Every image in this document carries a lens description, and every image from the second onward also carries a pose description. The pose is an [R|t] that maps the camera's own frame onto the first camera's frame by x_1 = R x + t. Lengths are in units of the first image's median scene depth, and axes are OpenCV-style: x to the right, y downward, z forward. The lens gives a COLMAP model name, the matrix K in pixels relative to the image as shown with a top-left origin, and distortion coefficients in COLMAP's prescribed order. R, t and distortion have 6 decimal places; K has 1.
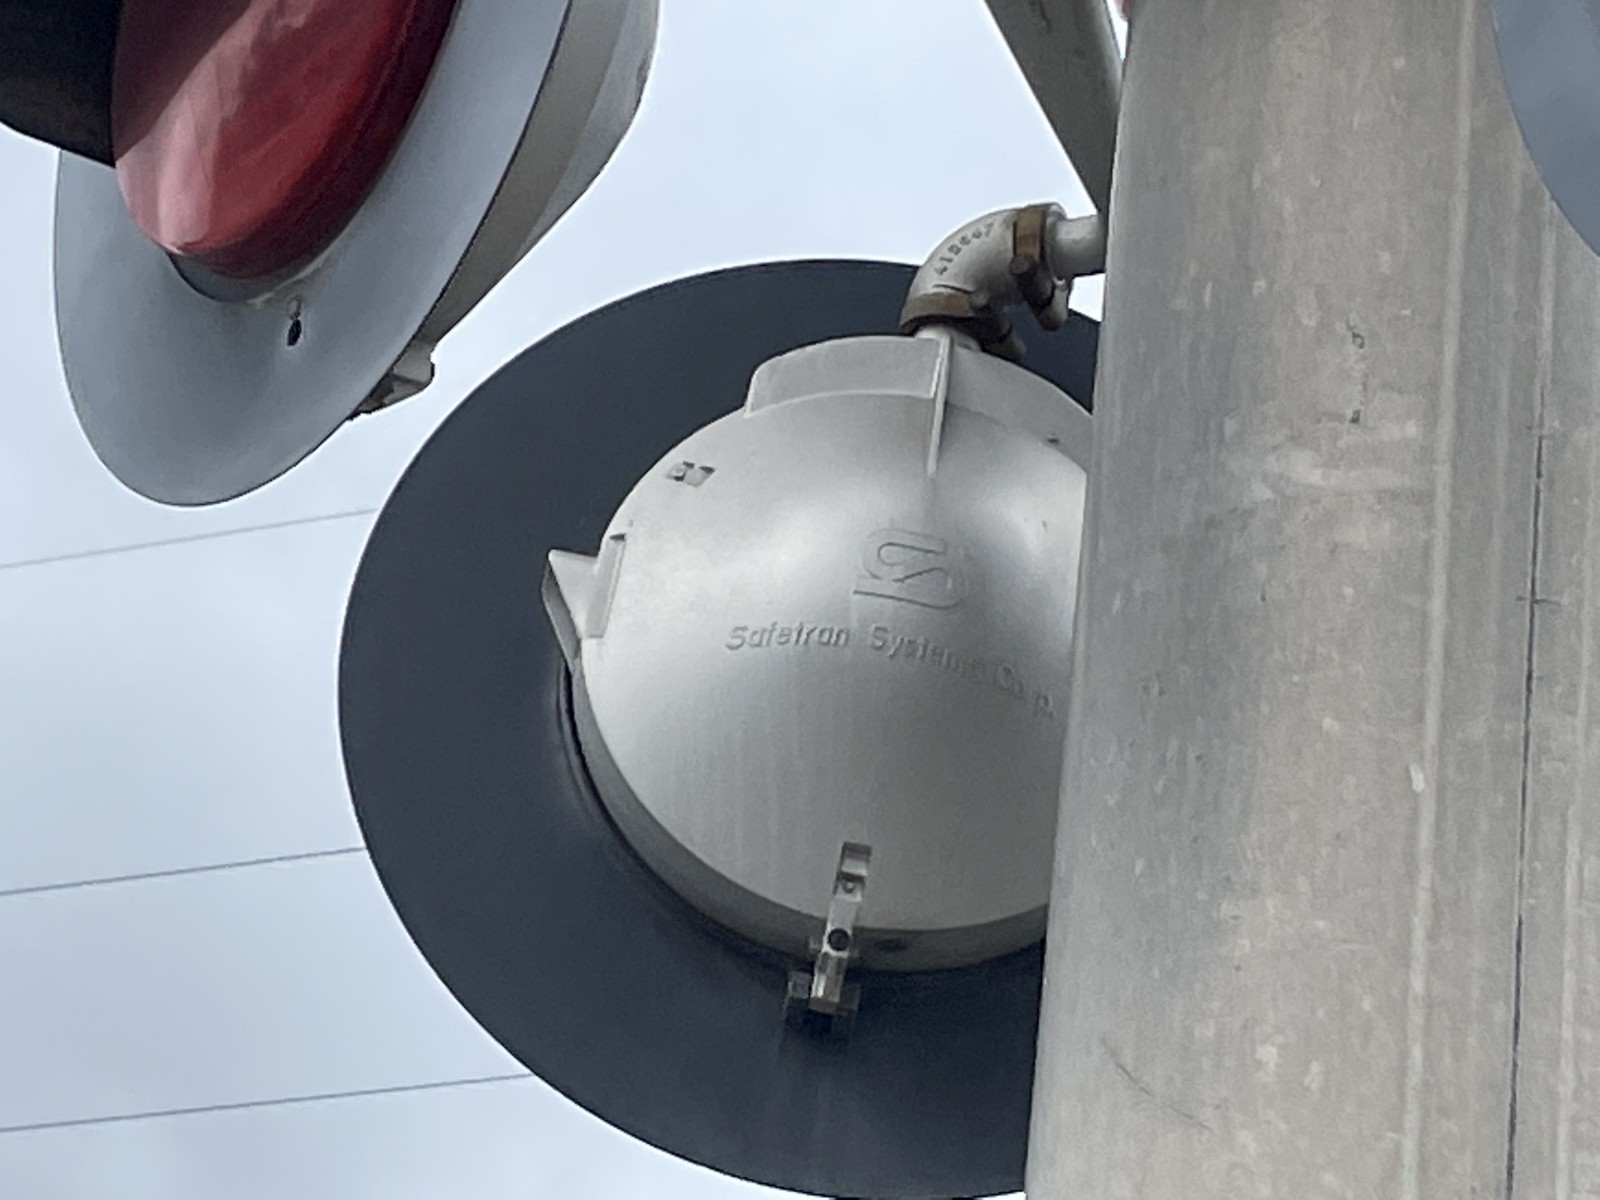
lens RADIAL K [[5529.8, 0, 796.0], [0, 5529.8, 602.1], [0, 0, 1]] dist [0.413224, 0.000000]
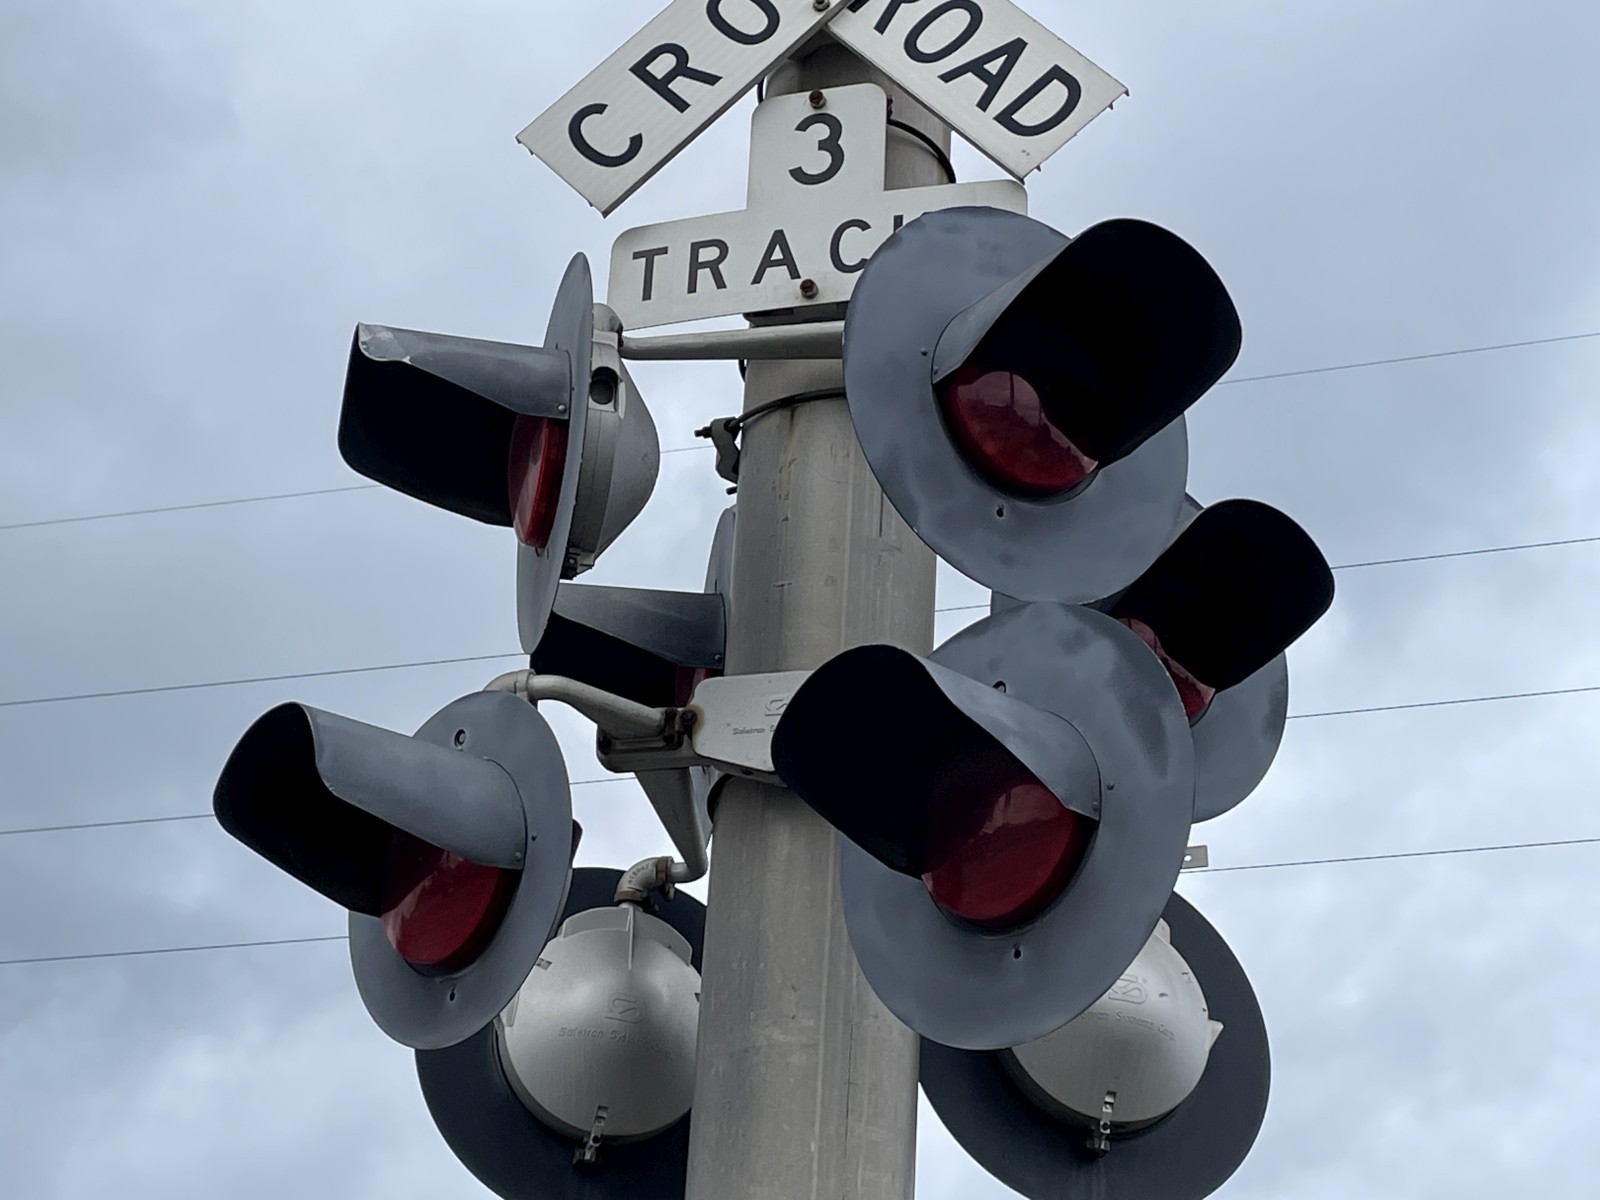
lens RADIAL K [[2954.0, 0, 809.5], [0, 2954.0, 586.6], [0, 0, 1]] dist [0.025978, 0.000000]
pose [[0.987981, 0.028448, 0.151933, -0.144595], [-0.030690, 0.999452, 0.012435, -0.289387], [-0.151496, -0.016948, 0.988313, -0.607562]]
